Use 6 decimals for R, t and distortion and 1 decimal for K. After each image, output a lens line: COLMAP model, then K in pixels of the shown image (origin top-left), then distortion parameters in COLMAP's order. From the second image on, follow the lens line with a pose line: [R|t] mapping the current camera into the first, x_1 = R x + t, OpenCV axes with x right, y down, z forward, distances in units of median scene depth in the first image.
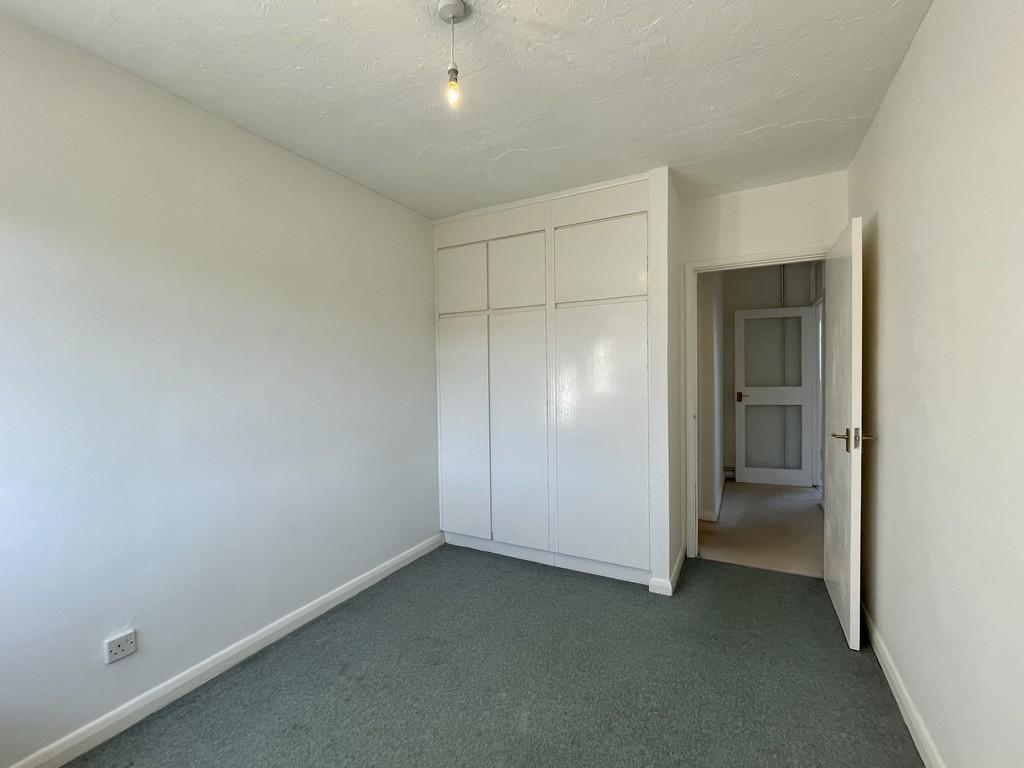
lens RADIAL K [[413.3, 0, 514.1], [0, 413.3, 387.0], [0, 0, 1]] dist [0.000607, 0.000606]
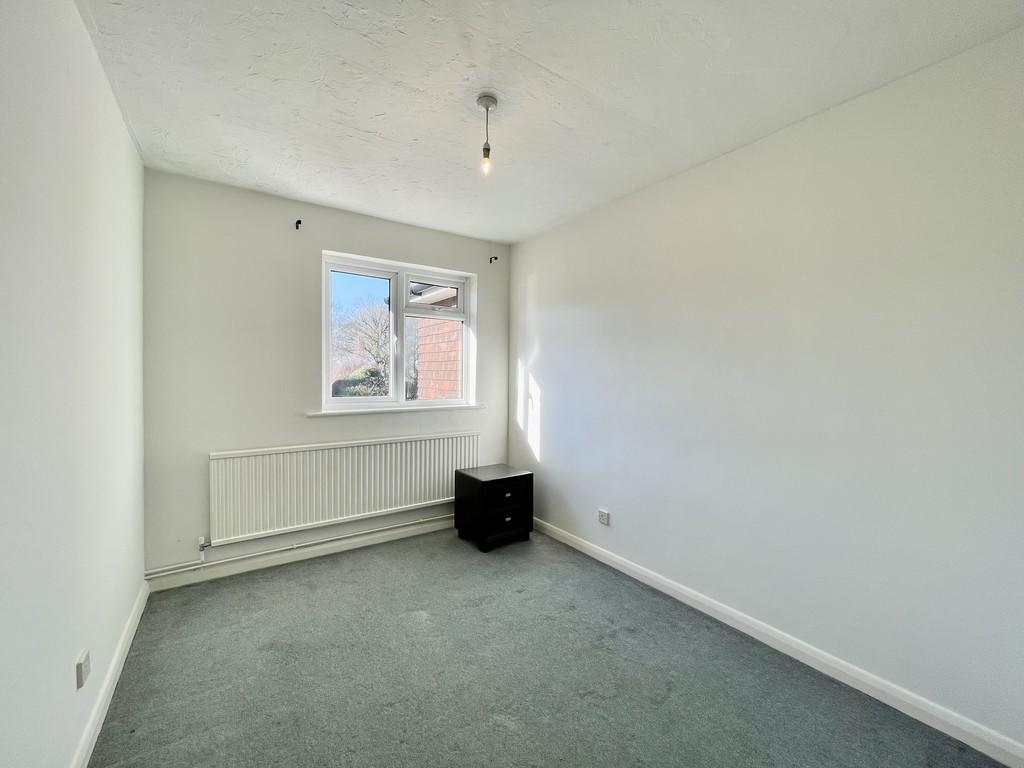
lens RADIAL K [[413.3, 0, 504.5], [0, 413.3, 382.9], [0, 0, 1]] dist [0.000607, 0.000606]
pose [[-0.443724, 0.032911, -0.895559, 0.687948], [-0.033893, 0.997994, 0.053468, -0.032613], [0.895522, 0.054078, -0.441719, 1.109667]]
